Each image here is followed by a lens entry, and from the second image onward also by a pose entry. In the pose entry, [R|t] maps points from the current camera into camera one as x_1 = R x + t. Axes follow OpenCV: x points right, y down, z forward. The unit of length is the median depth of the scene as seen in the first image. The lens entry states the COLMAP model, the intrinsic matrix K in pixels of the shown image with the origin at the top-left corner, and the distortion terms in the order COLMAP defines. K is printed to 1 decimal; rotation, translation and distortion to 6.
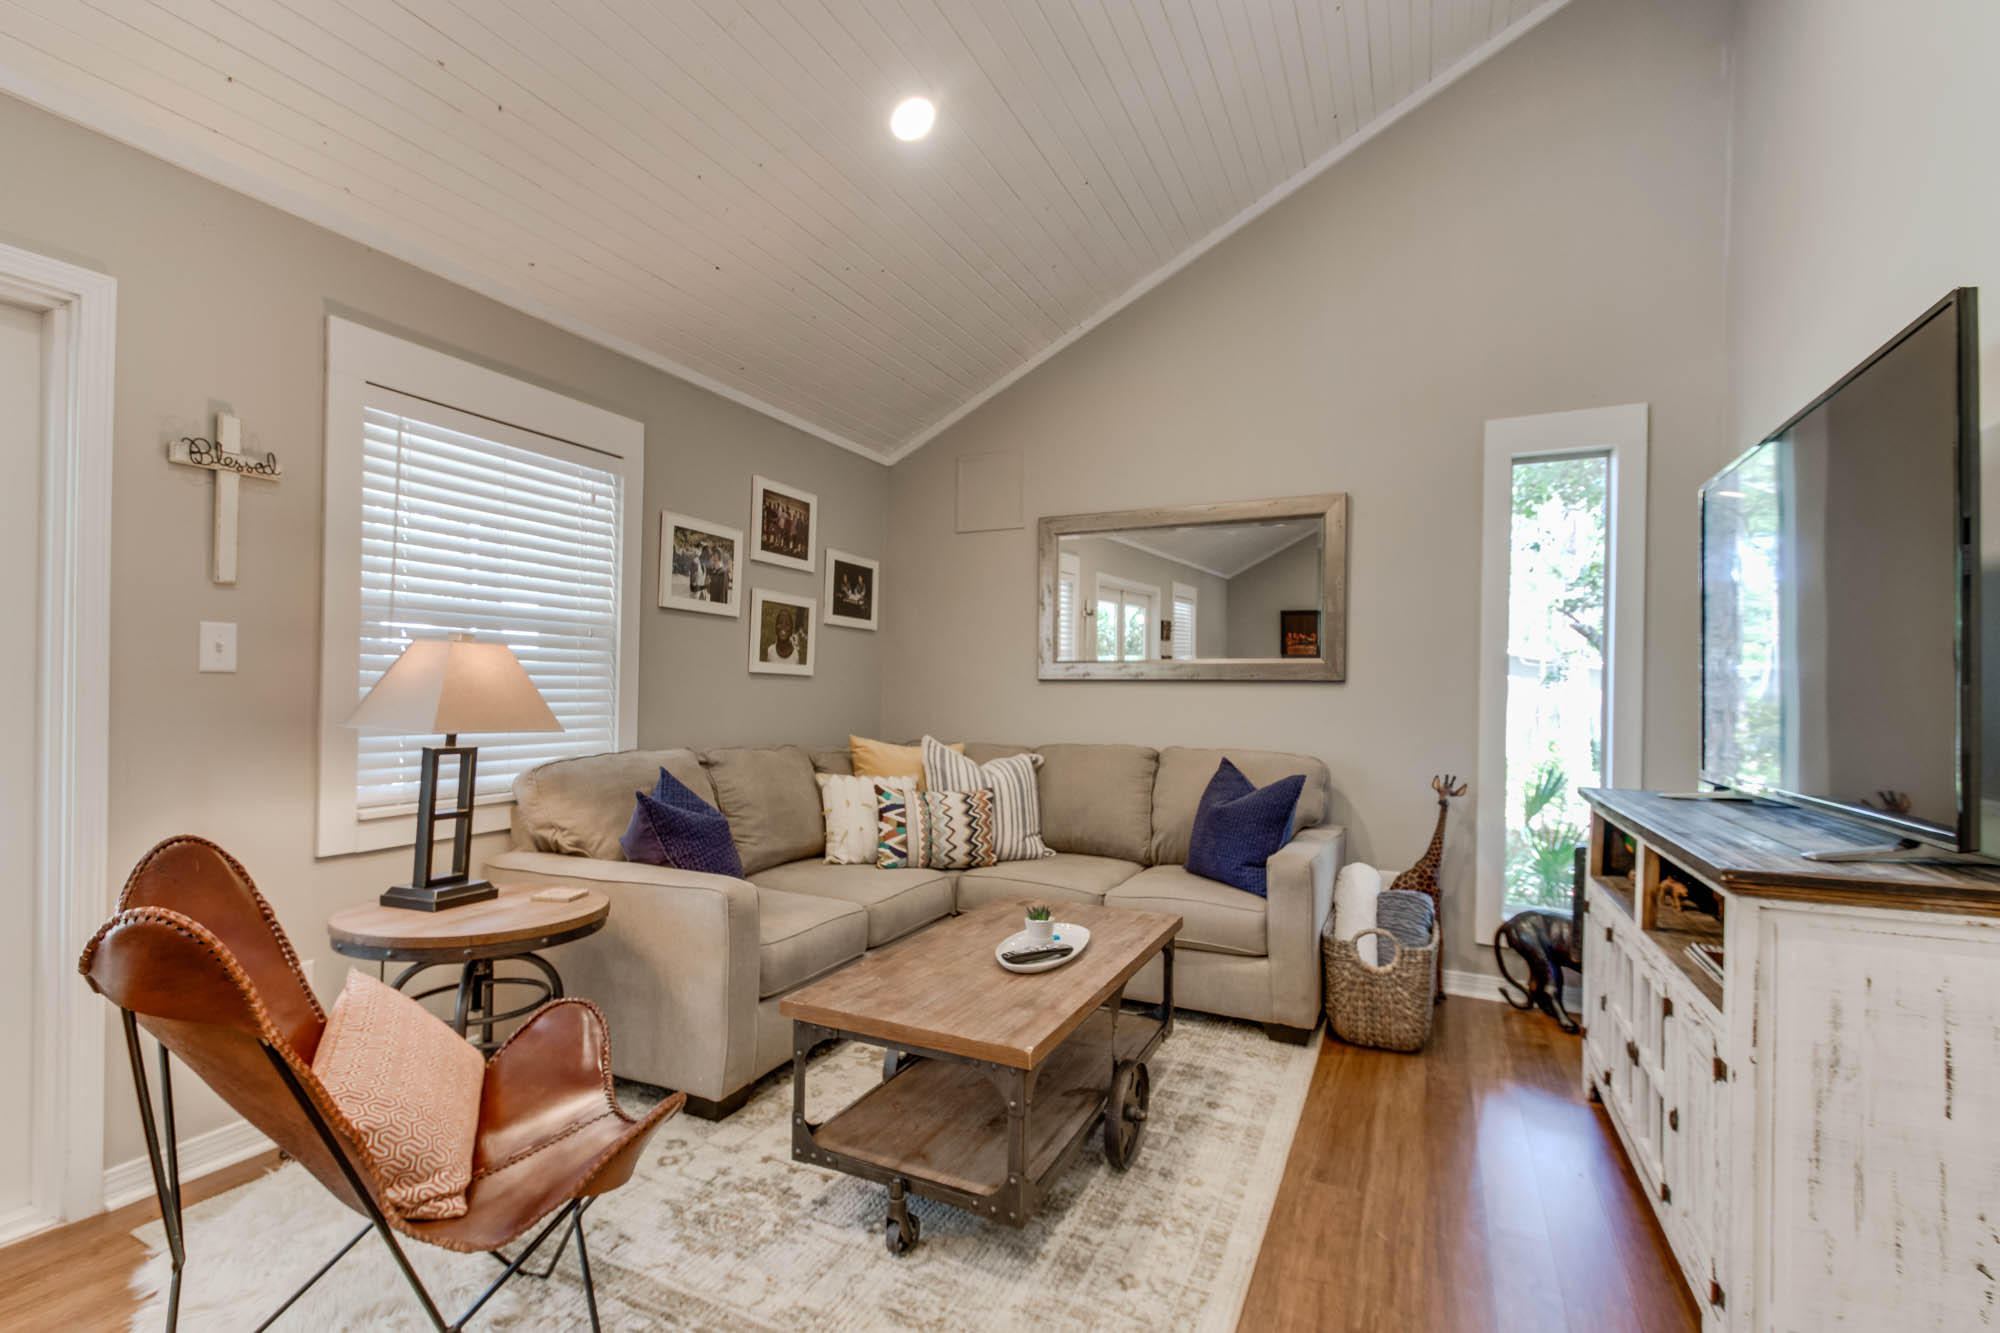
lens RADIAL K [[913.8, 0, 978.9], [0, 913.8, 690.6], [0, 0, 1]] dist [0.027307, -0.015473]
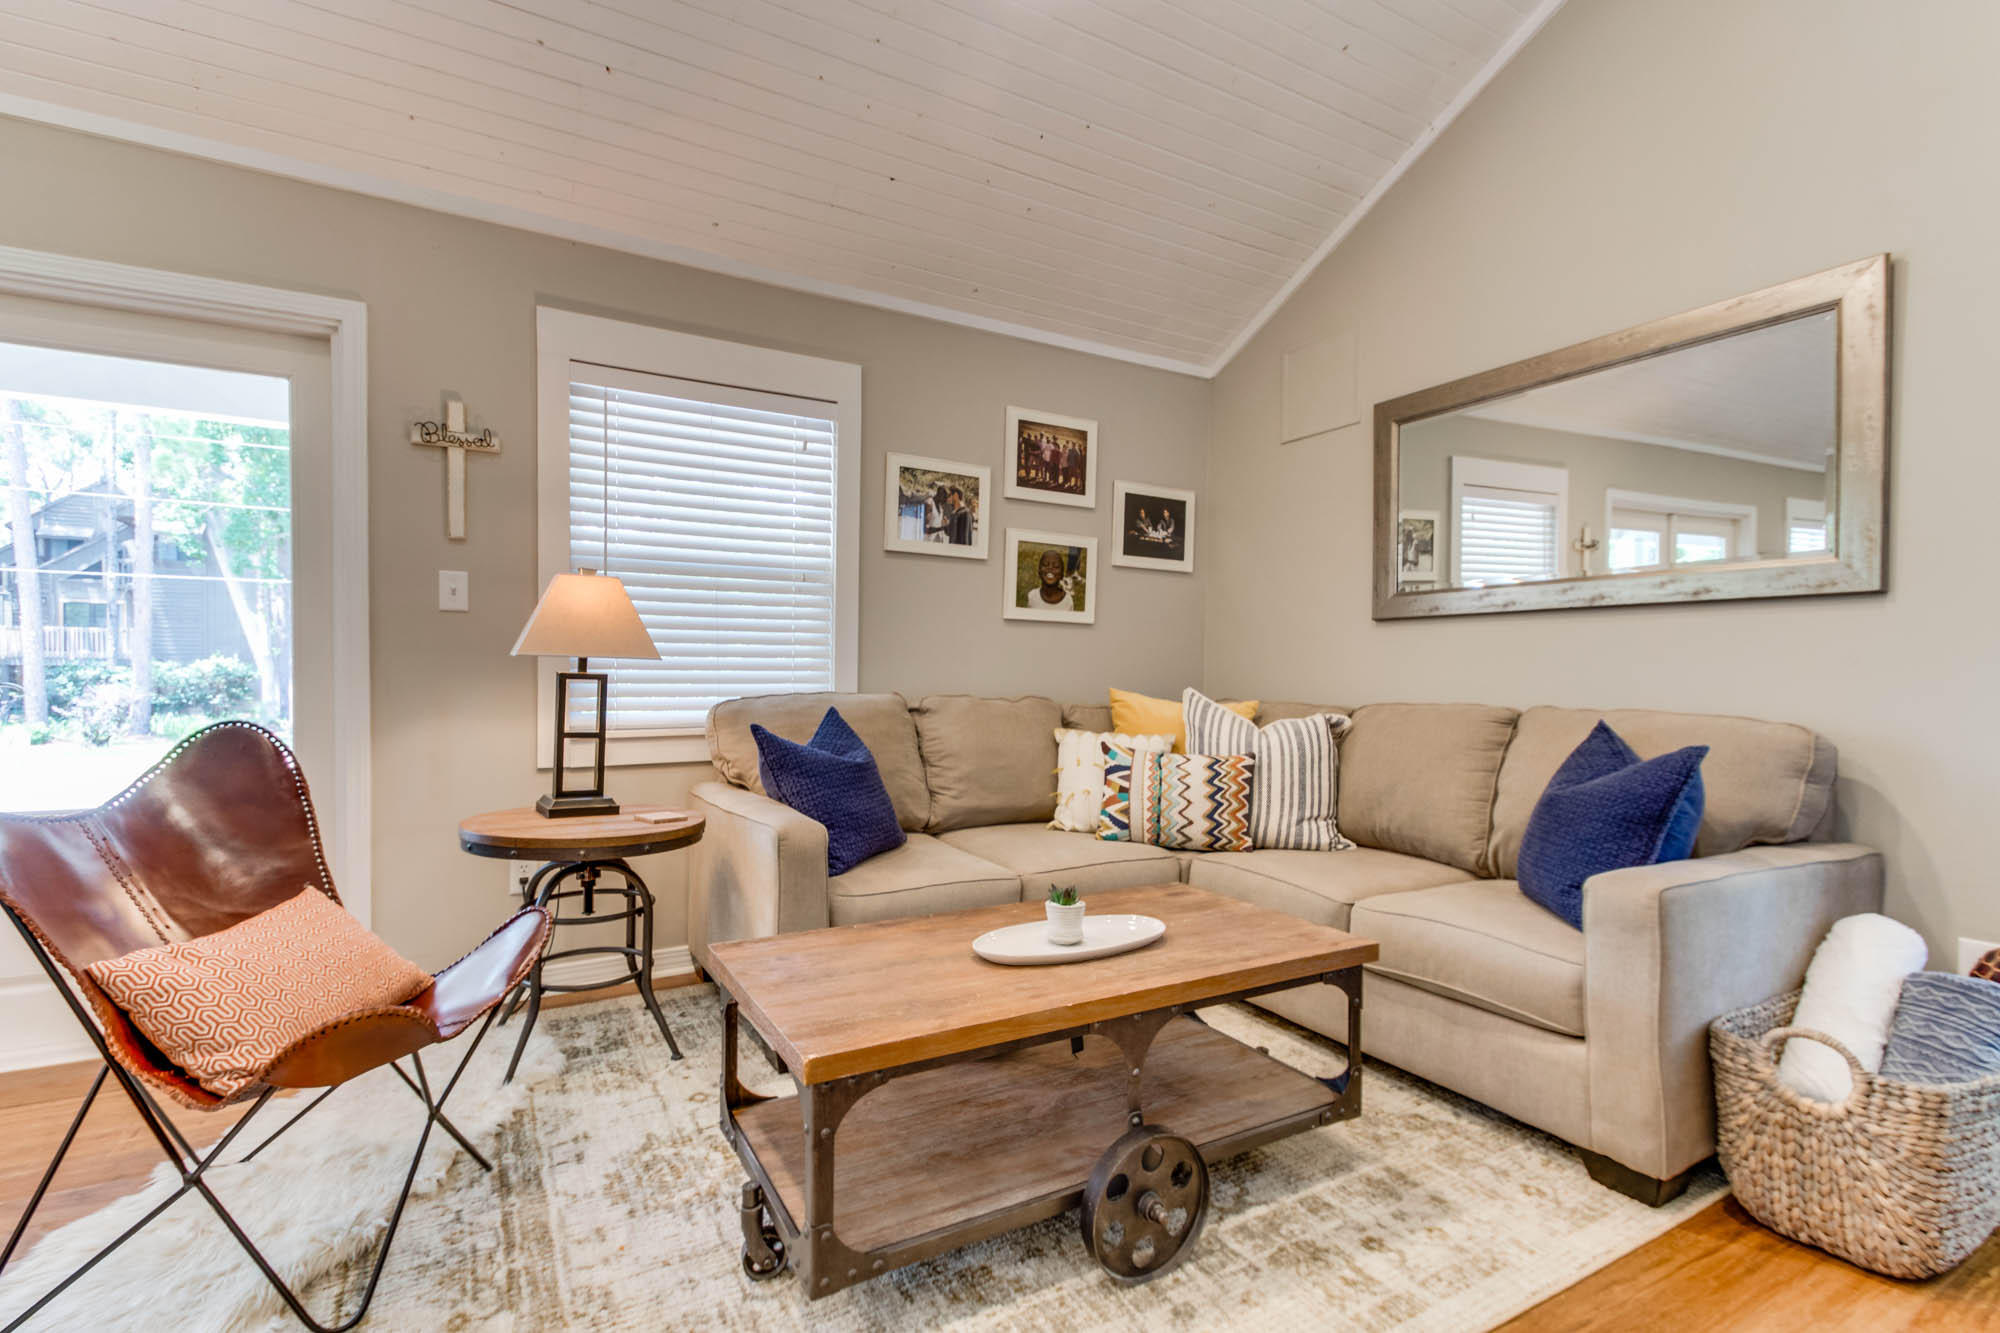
lens RADIAL K [[918.0, 0, 980.4], [0, 918.0, 684.4], [0, 0, 1]] dist [0.032232, -0.019197]
pose [[0.821145, 0.001361, -0.570718, 0.285810], [0.002335, 0.999981, 0.005744, 0.044729], [0.570715, -0.006049, 0.821126, 0.233175]]
